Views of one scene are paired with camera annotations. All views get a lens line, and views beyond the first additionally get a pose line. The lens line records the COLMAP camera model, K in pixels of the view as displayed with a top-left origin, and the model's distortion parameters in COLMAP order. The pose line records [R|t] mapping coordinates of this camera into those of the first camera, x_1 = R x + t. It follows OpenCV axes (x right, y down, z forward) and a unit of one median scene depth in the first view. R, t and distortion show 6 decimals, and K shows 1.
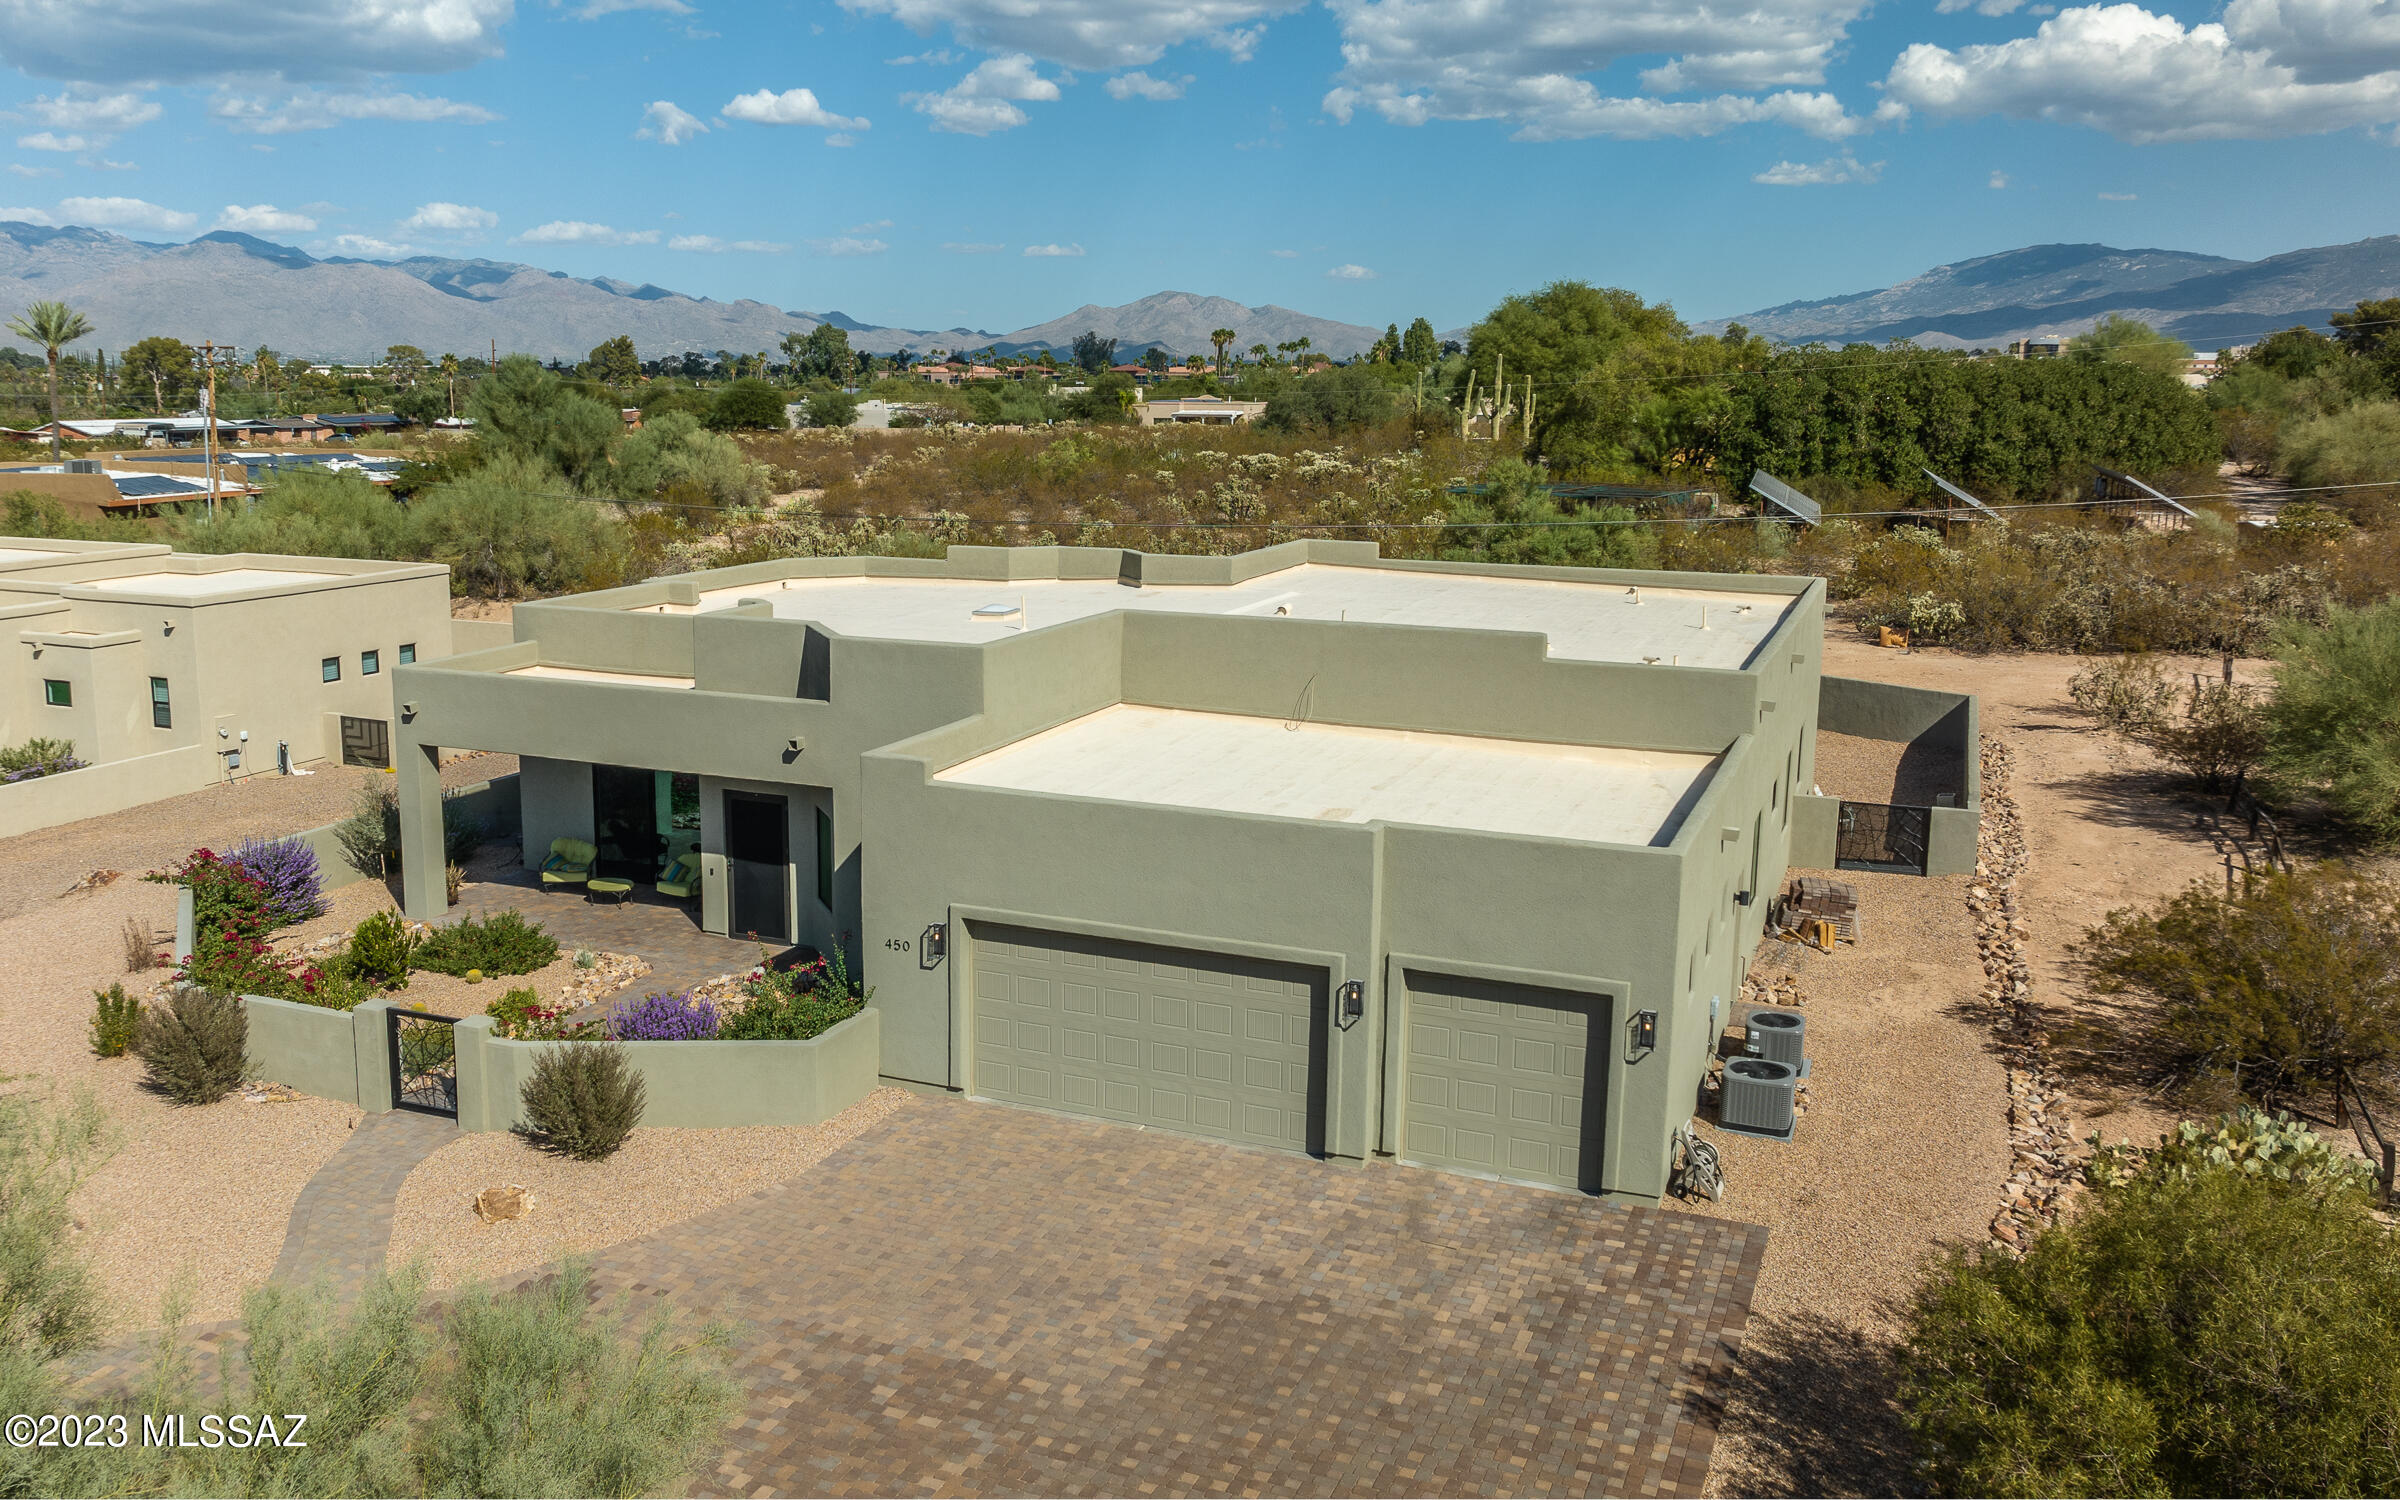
lens RADIAL K [[1887.7, 0, 1117.6], [0, 1887.7, 750.3], [0, 0, 1]] dist [-0.013858, -0.005227]
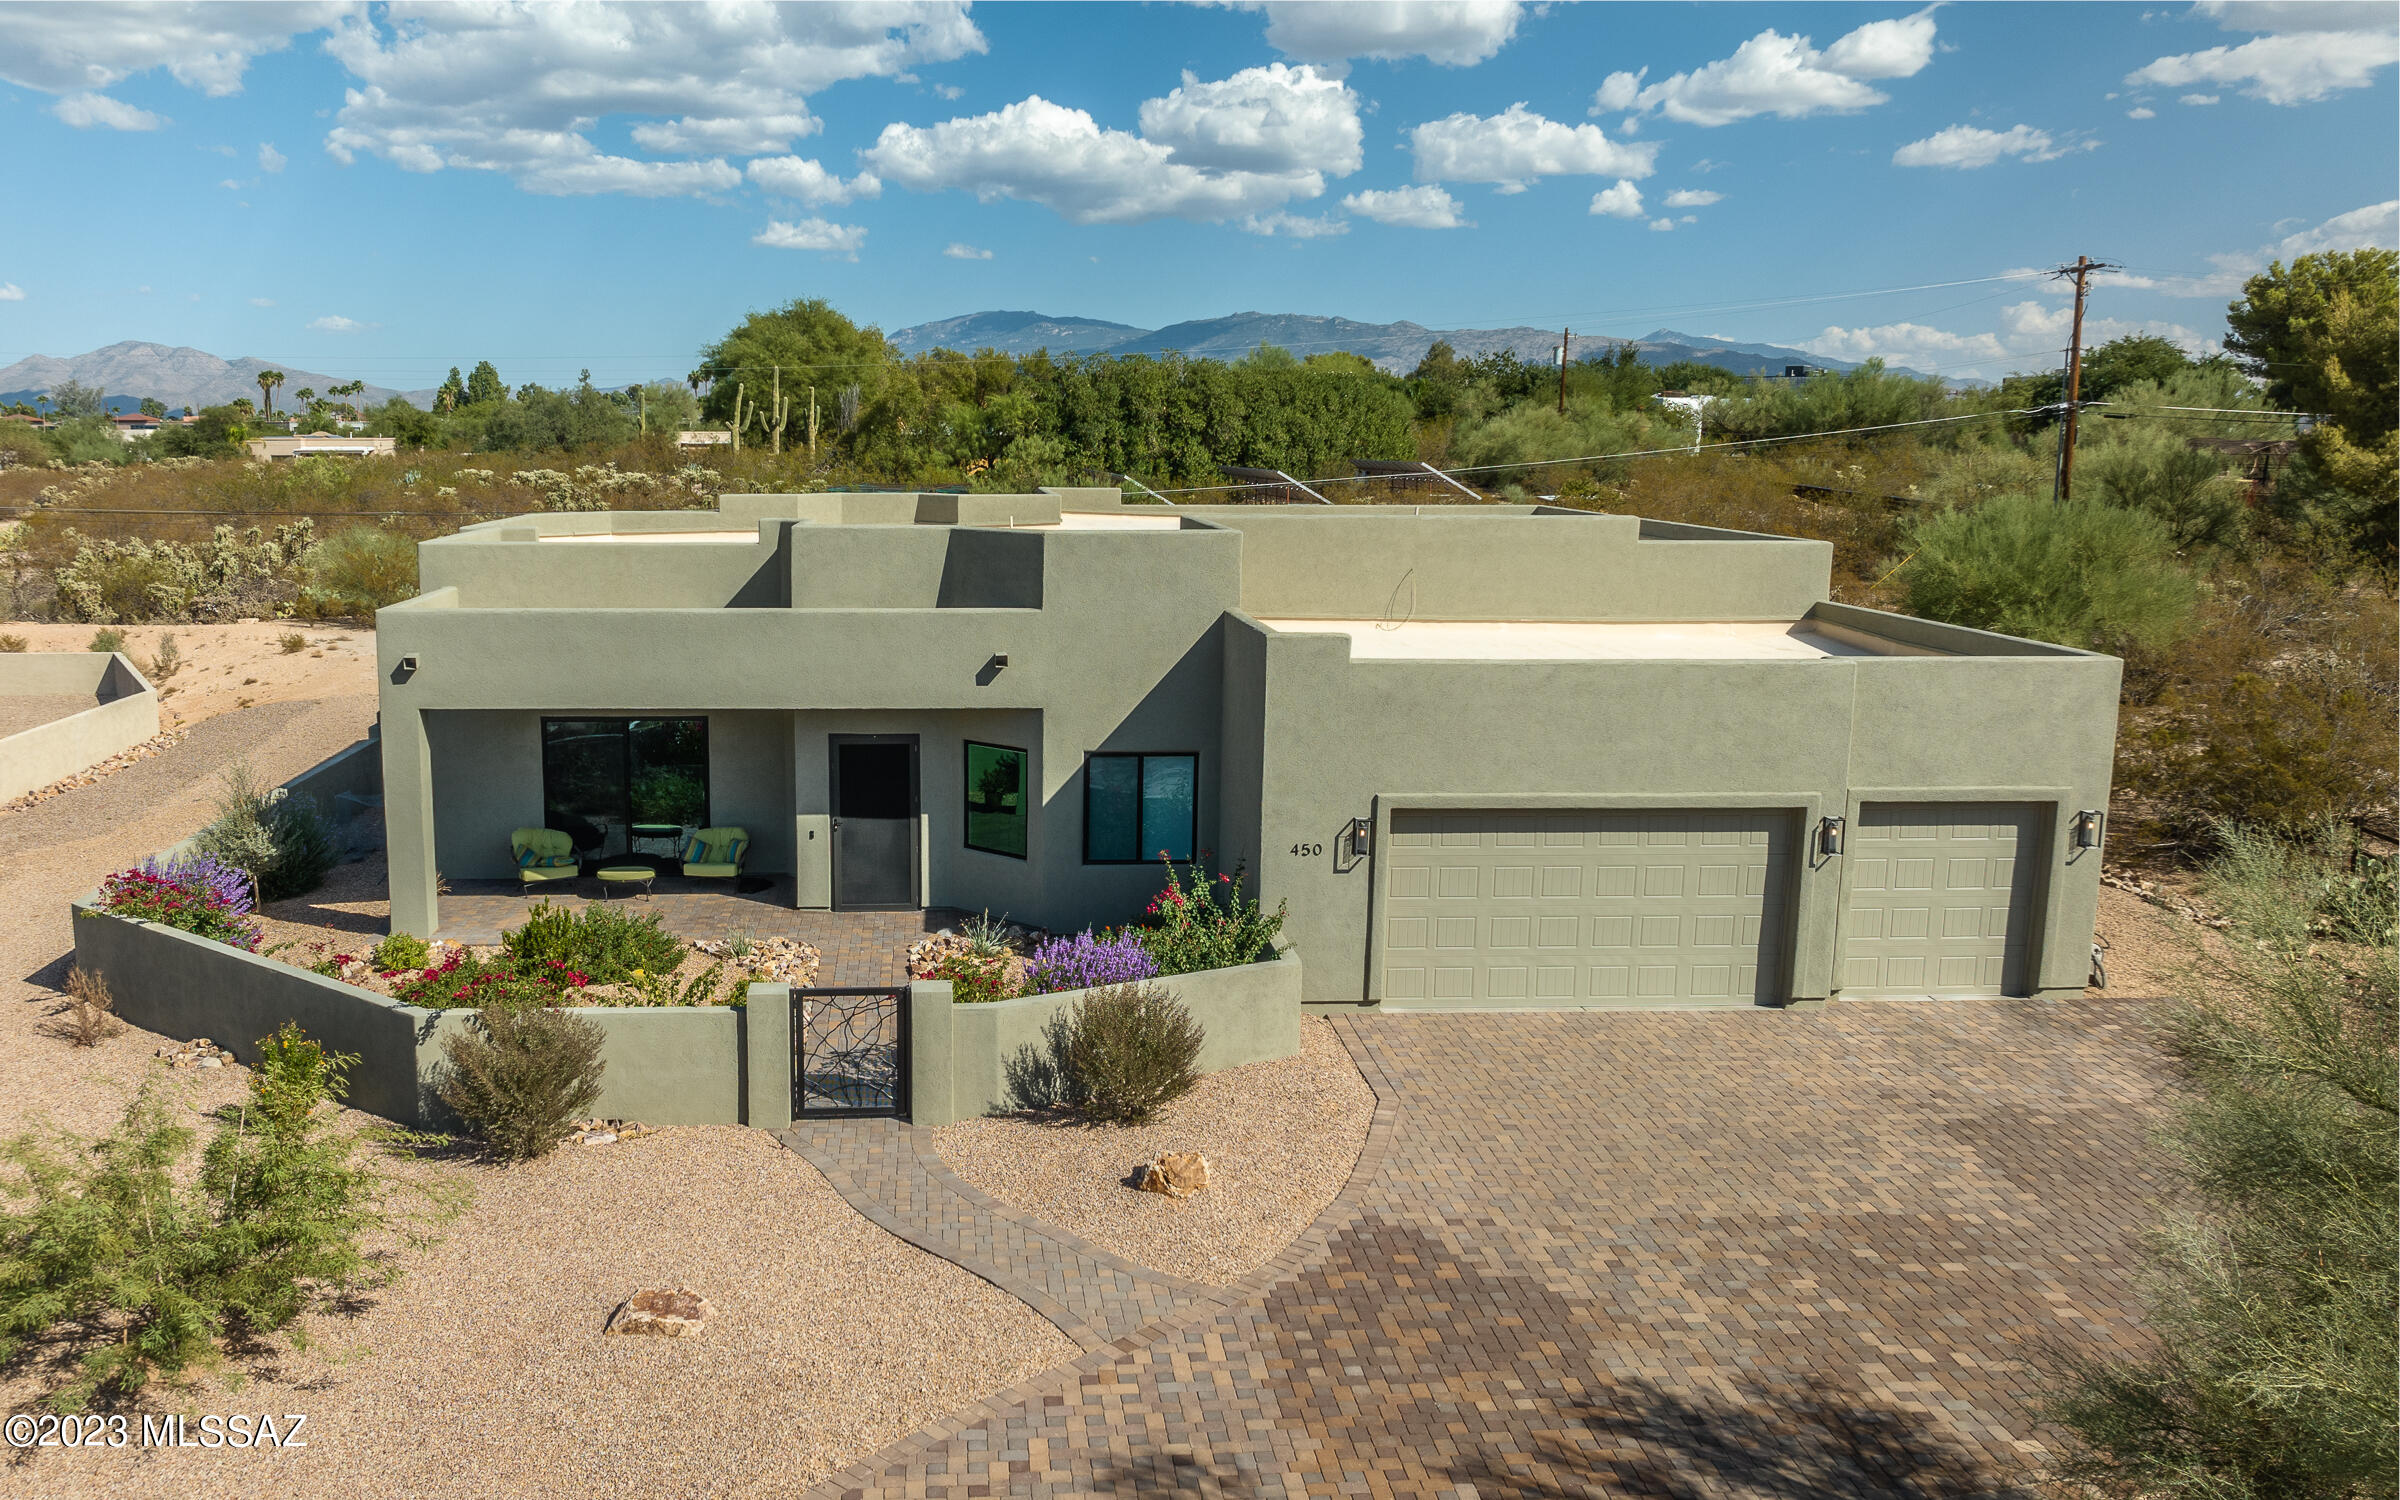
lens RADIAL K [[1887.7, 0, 1117.6], [0, 1887.7, 750.3], [0, 0, 1]] dist [-0.013858, -0.005227]
pose [[0.899824, -0.077465, 0.429321, -0.453043], [0.085560, 0.996333, 0.000446, 0.038158], [-0.427781, 0.036332, 0.903152, 0.182670]]
